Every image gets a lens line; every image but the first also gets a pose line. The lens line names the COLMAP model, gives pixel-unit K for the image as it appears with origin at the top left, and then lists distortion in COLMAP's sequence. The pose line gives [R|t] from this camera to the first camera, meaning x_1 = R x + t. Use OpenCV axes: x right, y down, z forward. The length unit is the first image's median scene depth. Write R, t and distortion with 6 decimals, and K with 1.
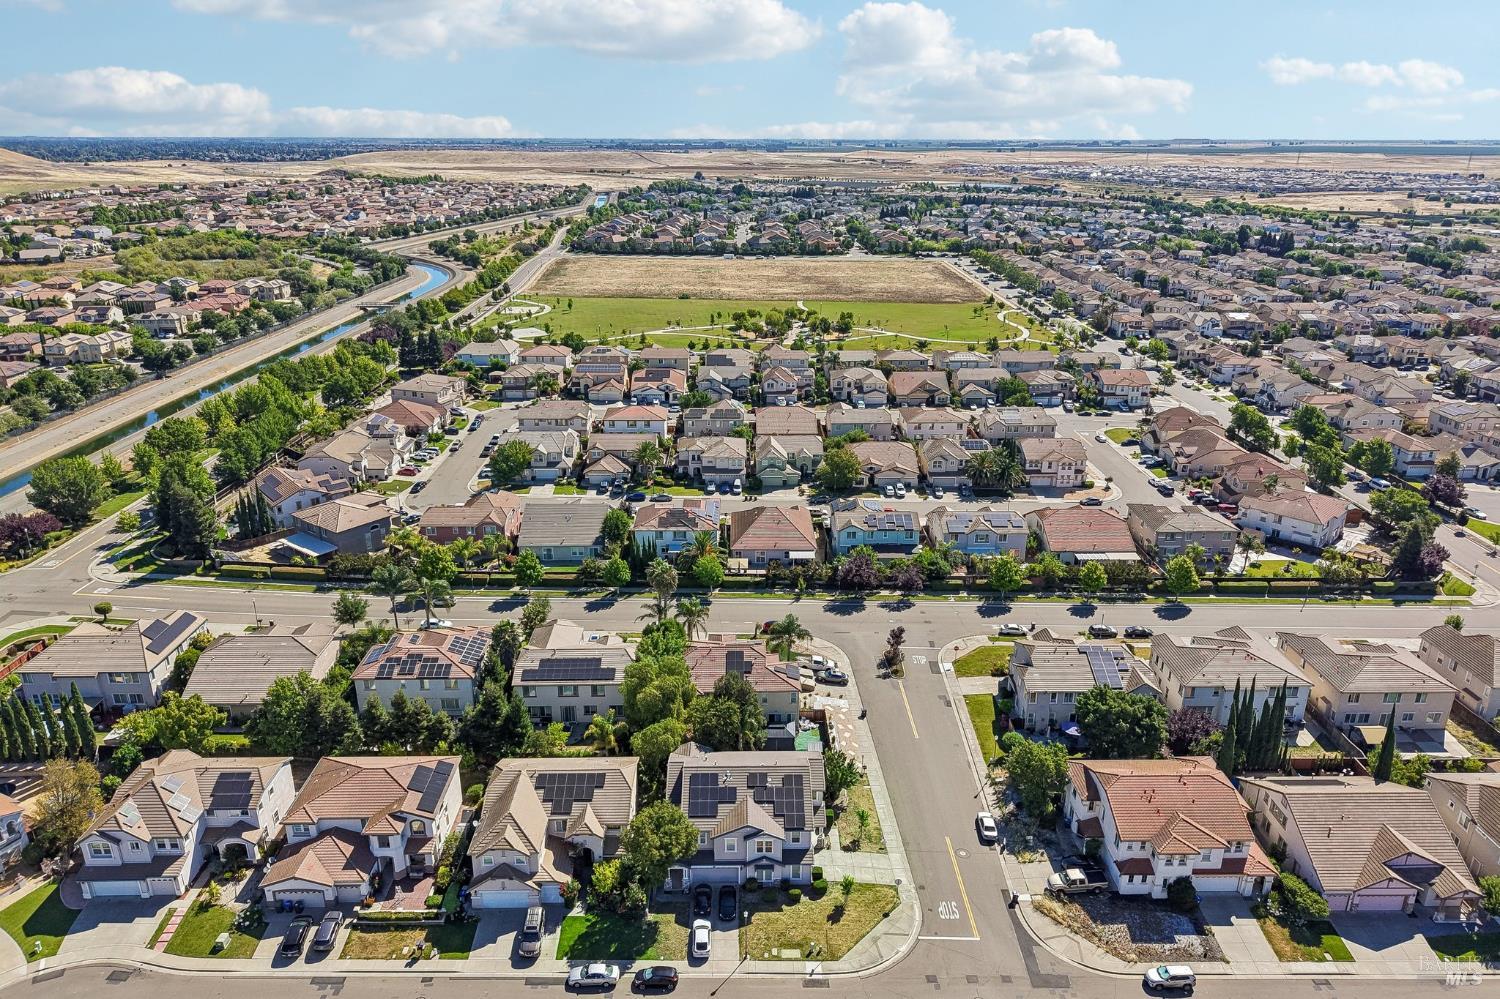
lens RADIAL K [[1001.8, 0, 753.3], [0, 1001.8, 507.2], [0, 0, 1]] dist [0.030516, -0.032897]
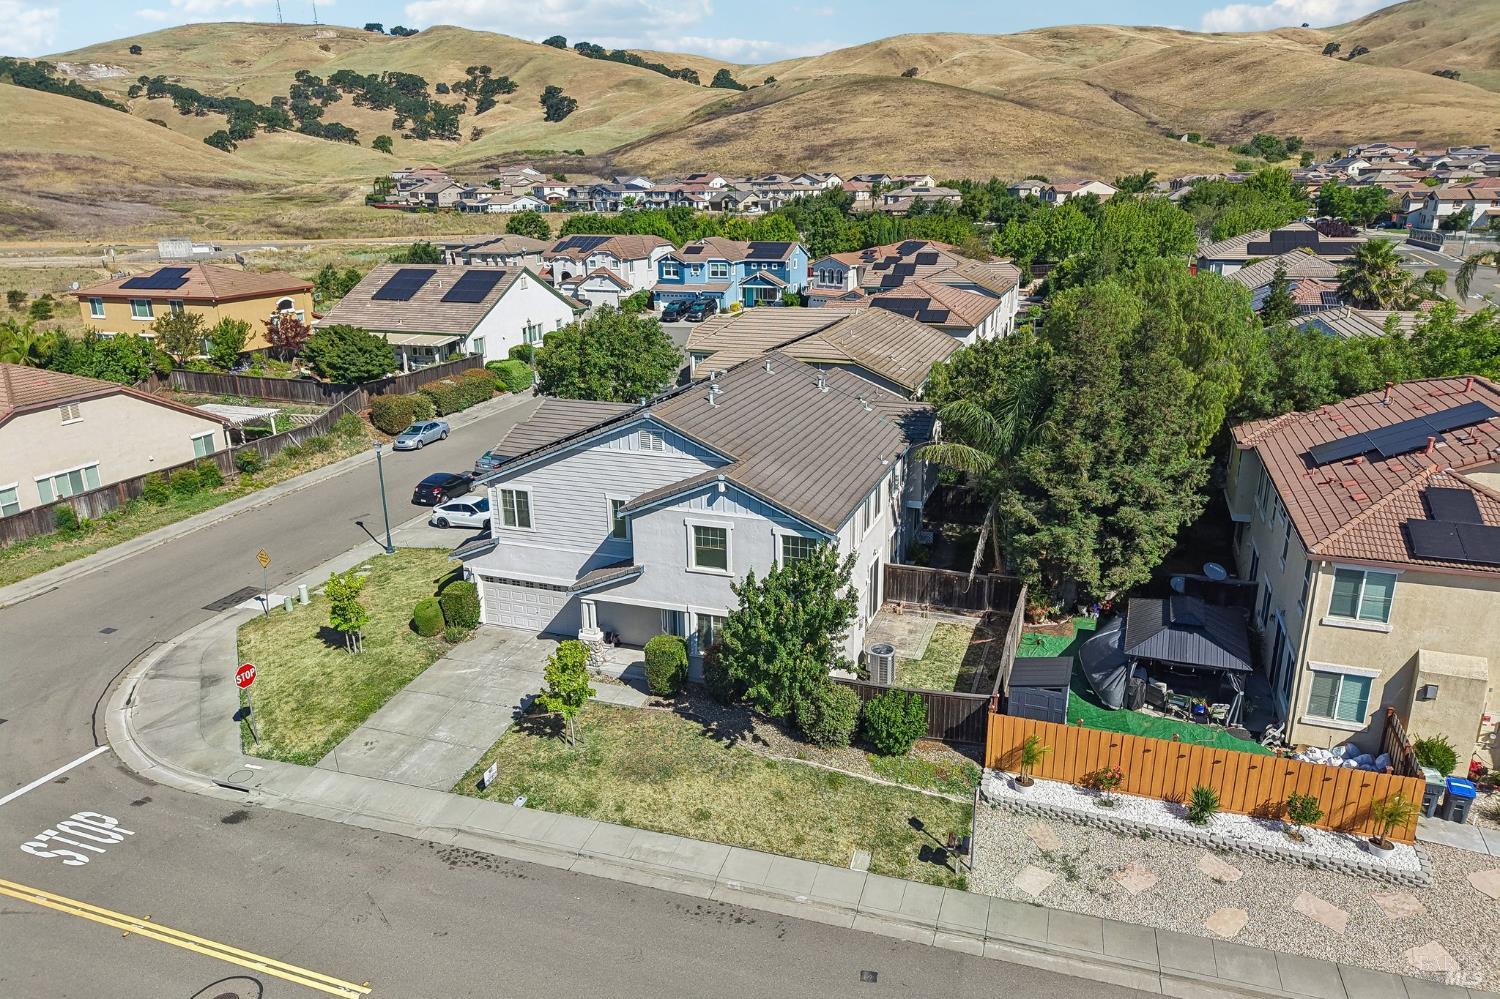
lens RADIAL K [[1004.2, 0, 750.0], [0, 1004.2, 499.5], [0, 0, 1]] dist [0.009741, -0.003500]
pose [[-0.357676, 0.278183, -0.891449, 0.195040], [-0.316682, 0.861903, 0.396025, 0.090896], [0.878510, 0.423955, -0.220186, 0.668220]]
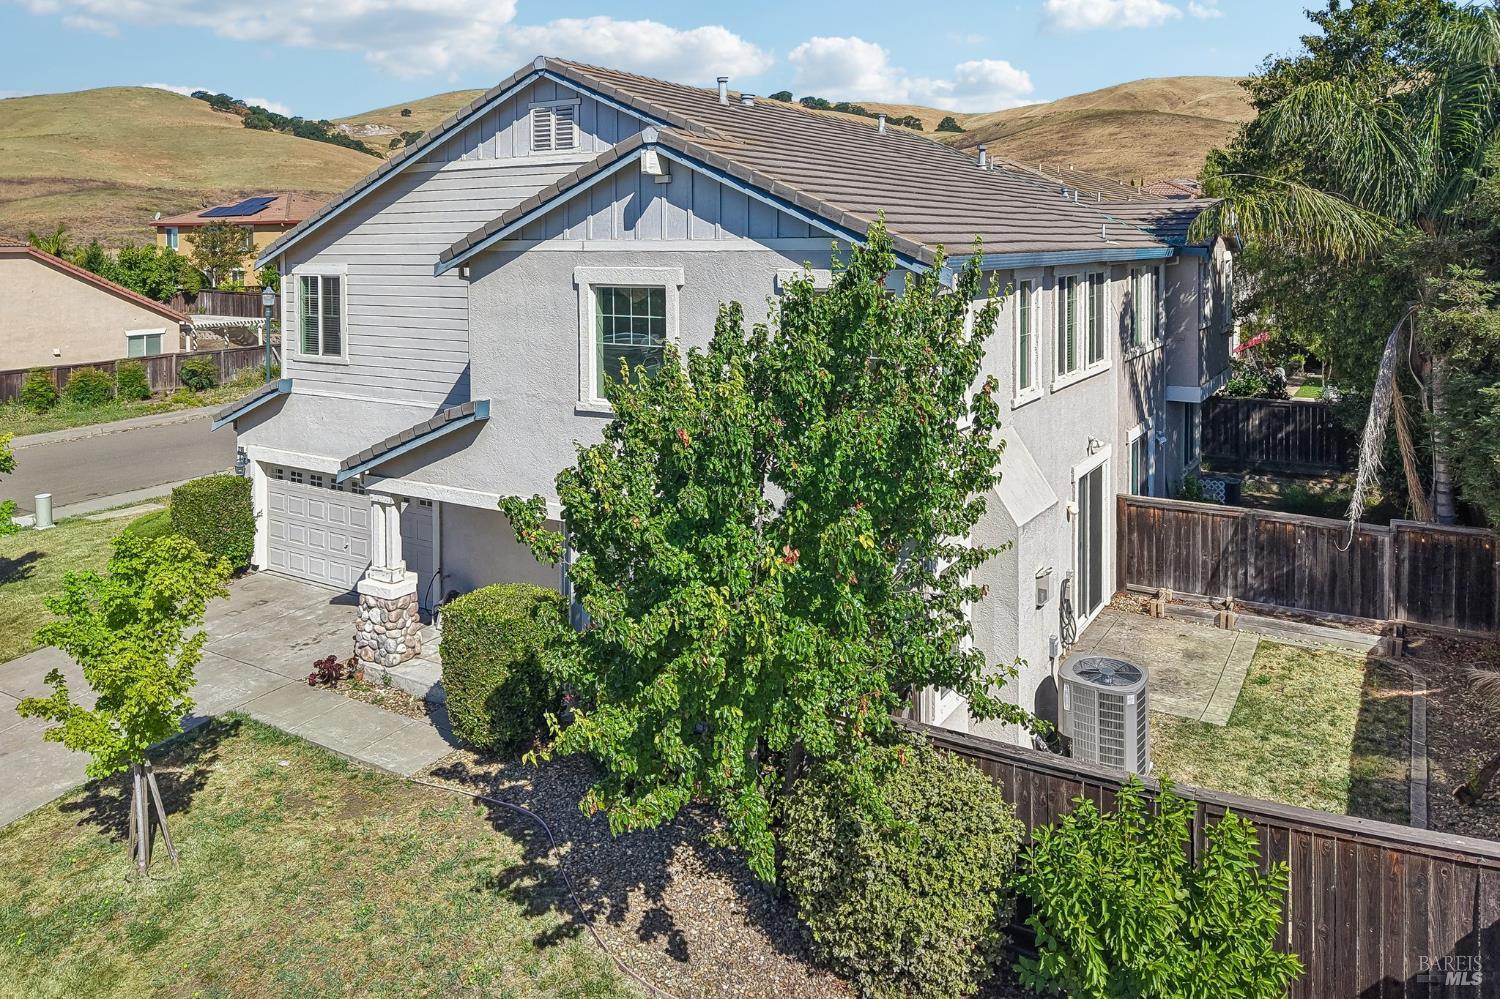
lens RADIAL K [[1072.4, 0, 748.1], [0, 1072.4, 266.8], [0, 0, 1]] dist [0.005608, -0.006335]
pose [[-0.544935, 0.020526, -0.838227, 0.098034], [-0.287191, 0.934662, 0.209591, 0.148523], [0.787761, 0.354945, -0.503435, 0.667672]]
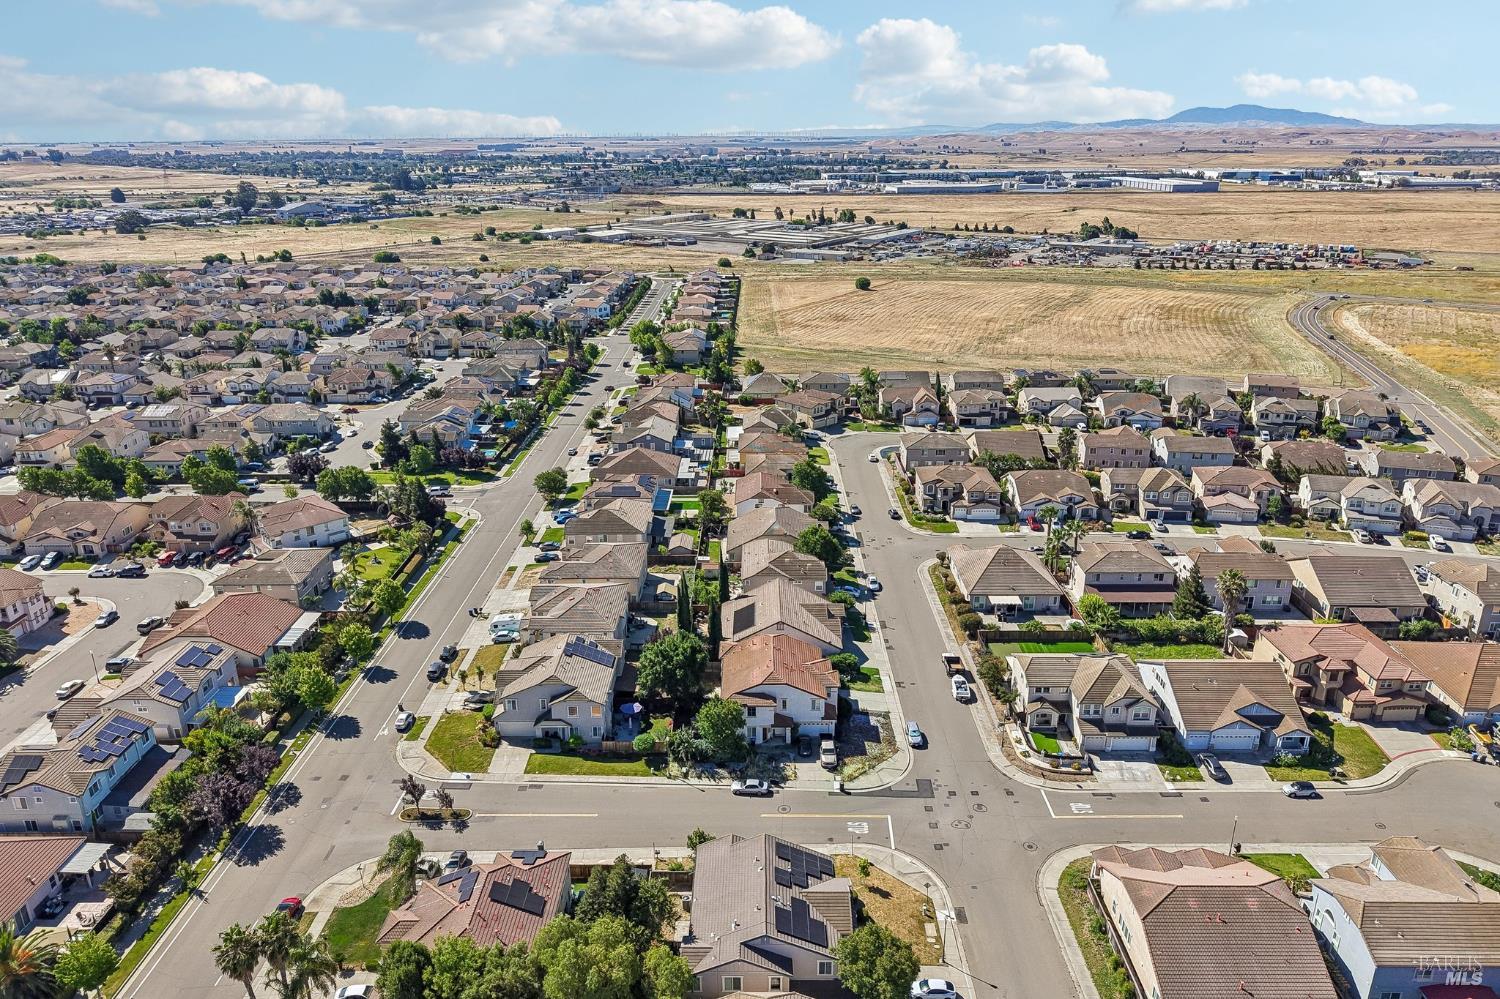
lens RADIAL K [[1009.3, 0, 755.5], [0, 1009.3, 500.1], [0, 0, 1]] dist [0.033892, -0.042971]
pose [[0.018442, -0.340771, 0.939965, -0.434228], [0.351345, 0.882376, 0.313000, -0.187203], [-0.936064, 0.324480, 0.136001, 0.472178]]
